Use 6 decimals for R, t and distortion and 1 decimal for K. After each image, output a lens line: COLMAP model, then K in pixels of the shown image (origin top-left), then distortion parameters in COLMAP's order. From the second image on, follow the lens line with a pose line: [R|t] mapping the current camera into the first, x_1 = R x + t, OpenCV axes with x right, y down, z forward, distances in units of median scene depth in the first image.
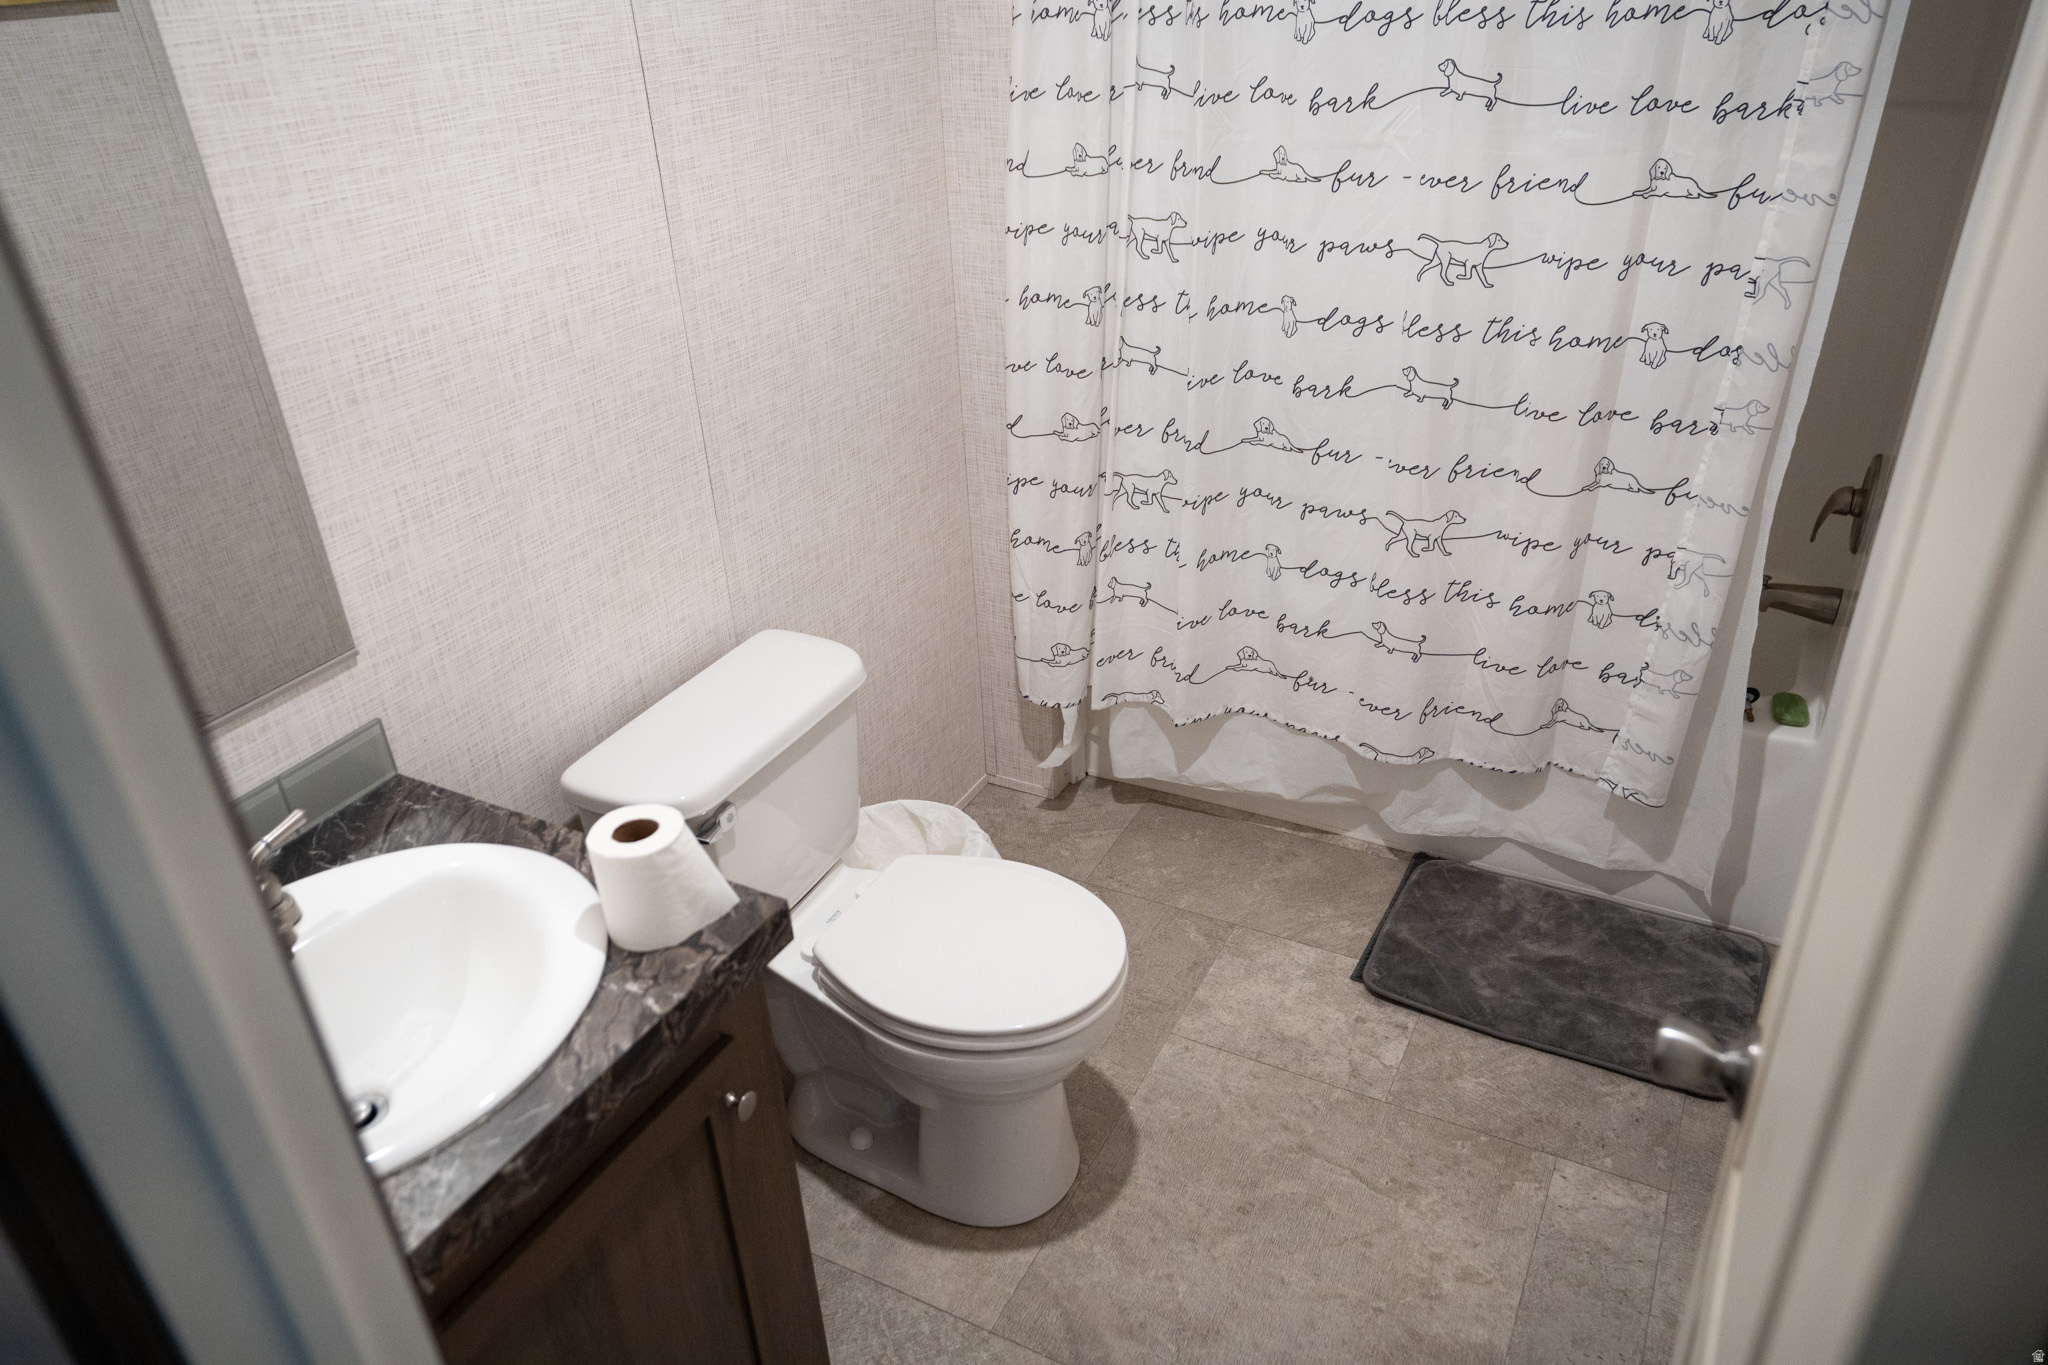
lens RADIAL K [[1432.8, 0, 1024.0], [0, 1432.8, 682.5], [0, 0, 1]] dist [-0.004353, 0.040139]
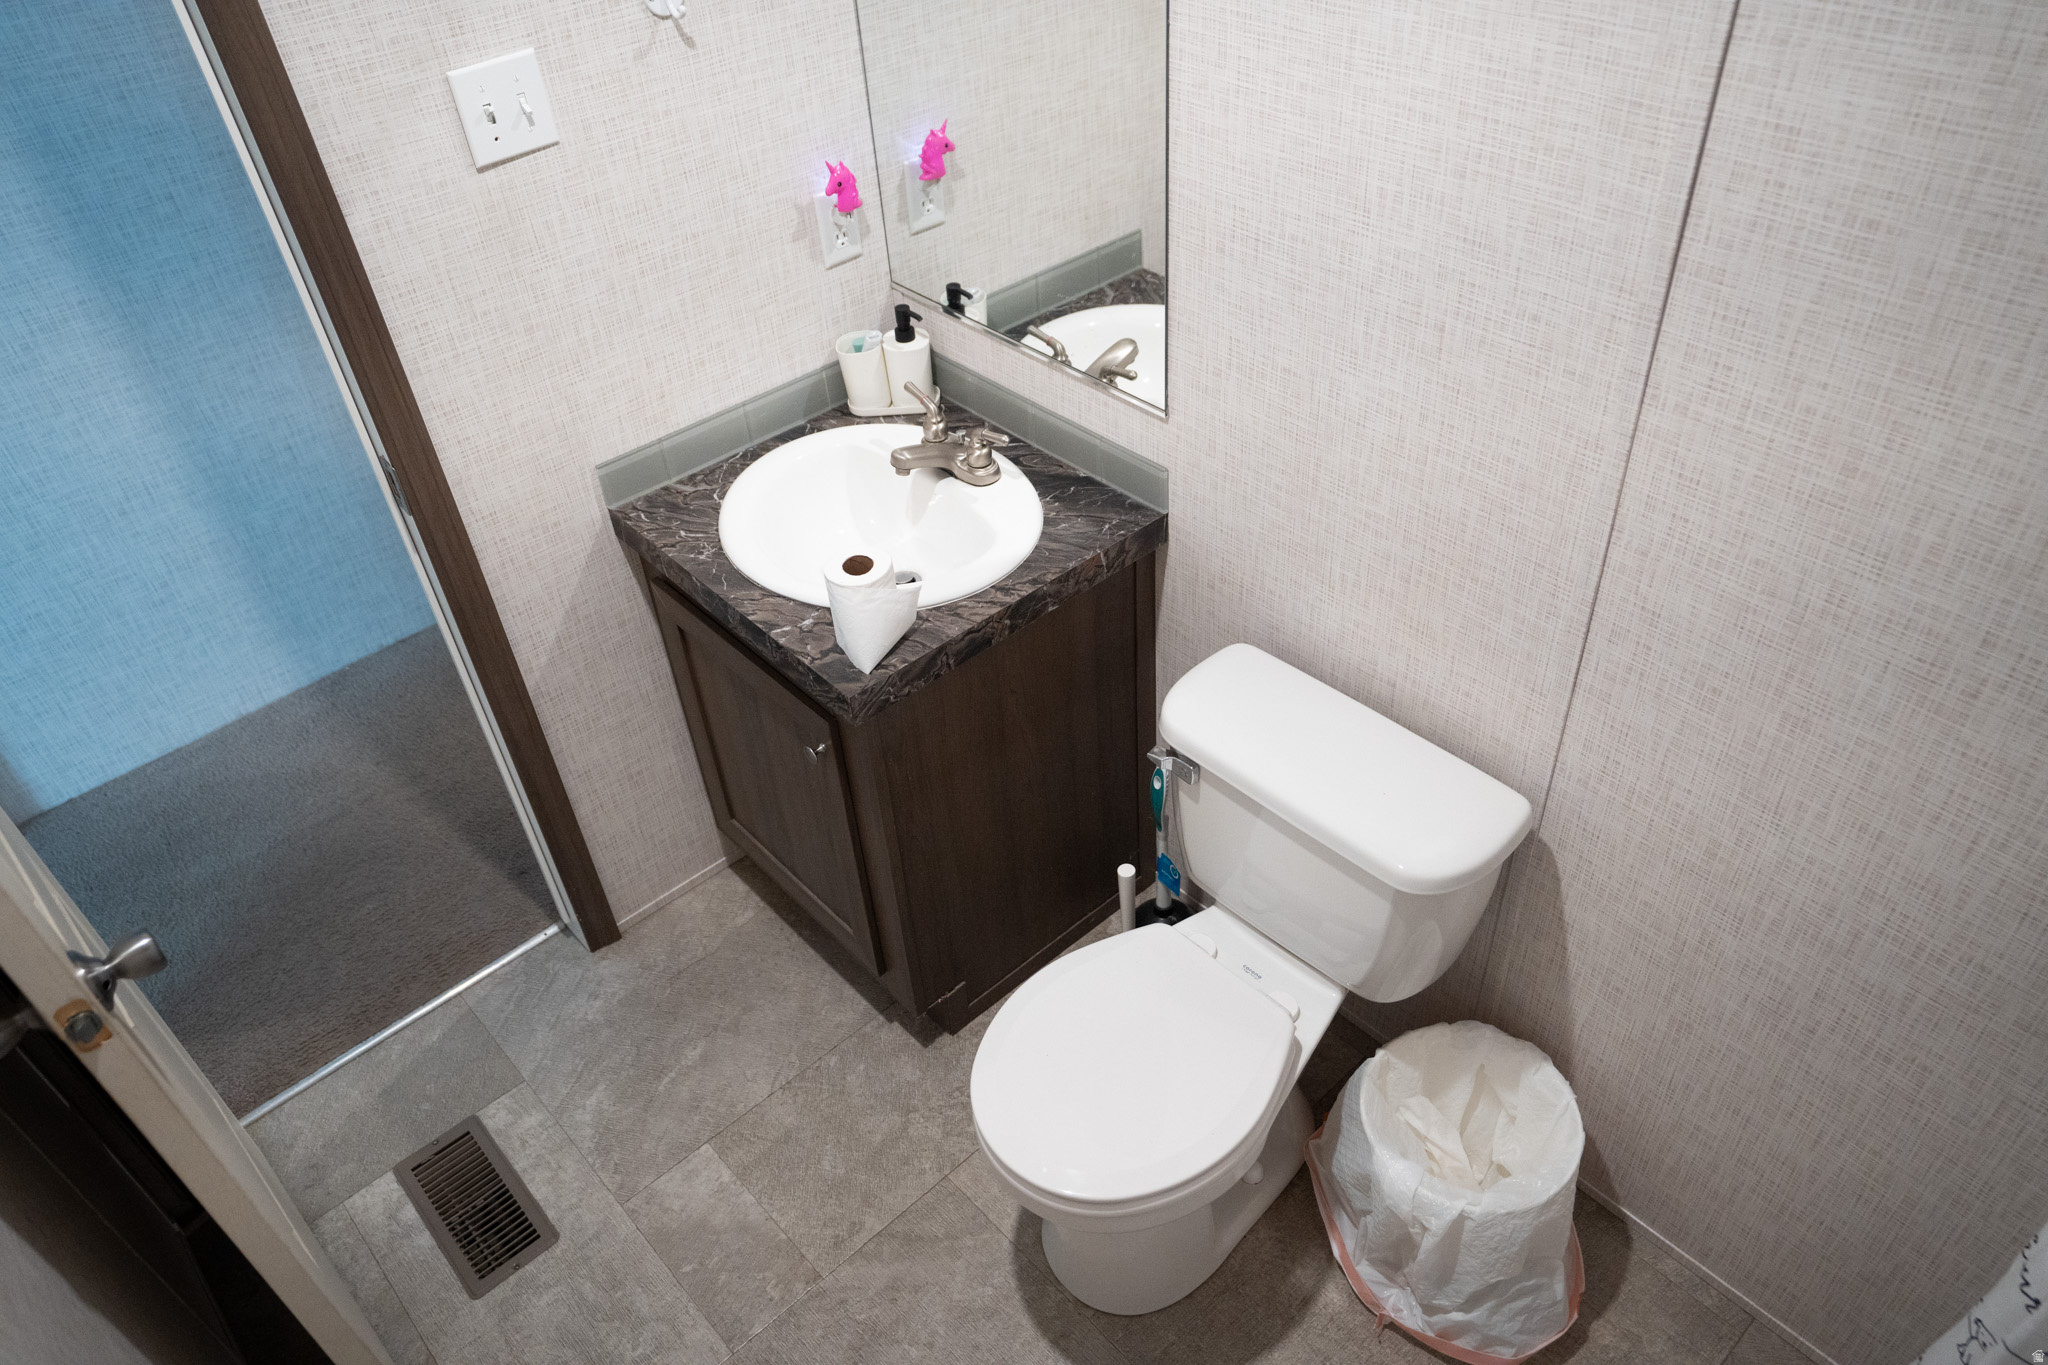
lens RADIAL K [[1432.8, 0, 1024.0], [0, 1432.8, 682.5], [0, 0, 1]] dist [-0.004353, 0.040139]
pose [[-0.337792, 0.660247, -0.670799, 0.483568], [-0.390502, 0.550147, 0.738137, -0.659869], [0.856391, 0.511285, 0.071992, 0.805103]]
